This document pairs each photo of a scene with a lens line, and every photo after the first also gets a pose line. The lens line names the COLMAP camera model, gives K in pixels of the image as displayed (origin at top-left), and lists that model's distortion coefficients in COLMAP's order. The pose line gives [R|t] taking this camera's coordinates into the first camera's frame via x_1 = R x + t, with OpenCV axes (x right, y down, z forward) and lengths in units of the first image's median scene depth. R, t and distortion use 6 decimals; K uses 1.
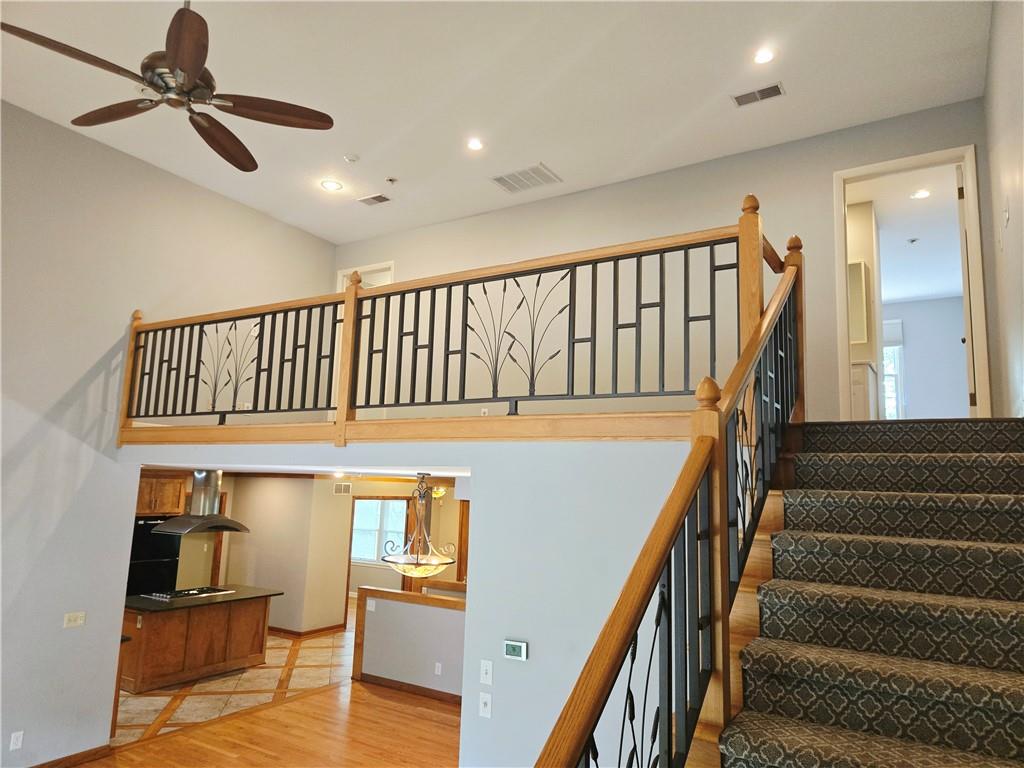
lens RADIAL K [[693.8, 0, 509.1], [0, 693.8, 388.2], [0, 0, 1]] dist [0.028513, -0.001553]
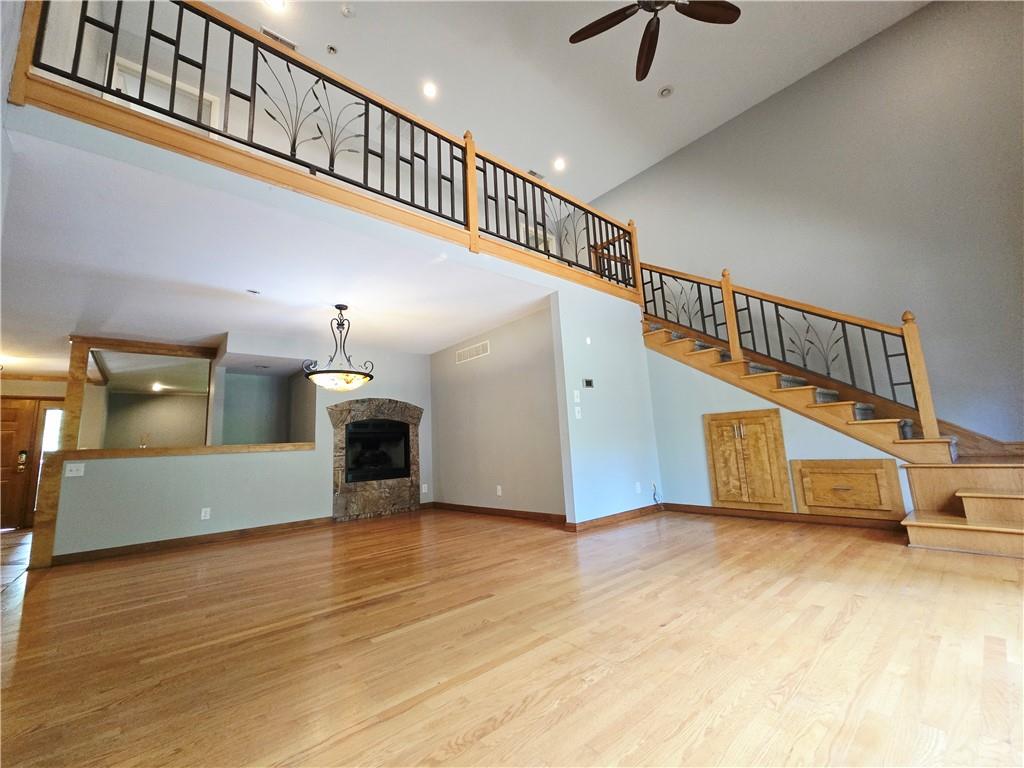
lens RADIAL K [[418.1, 0, 518.8], [0, 418.1, 376.6], [0, 0, 1]] dist [-0.000891, -0.000233]
pose [[0.283396, 0.110833, 0.952577, -0.710615], [-0.071542, 0.992975, -0.094250, 0.290218], [-0.956331, -0.041439, 0.289334, 0.508573]]
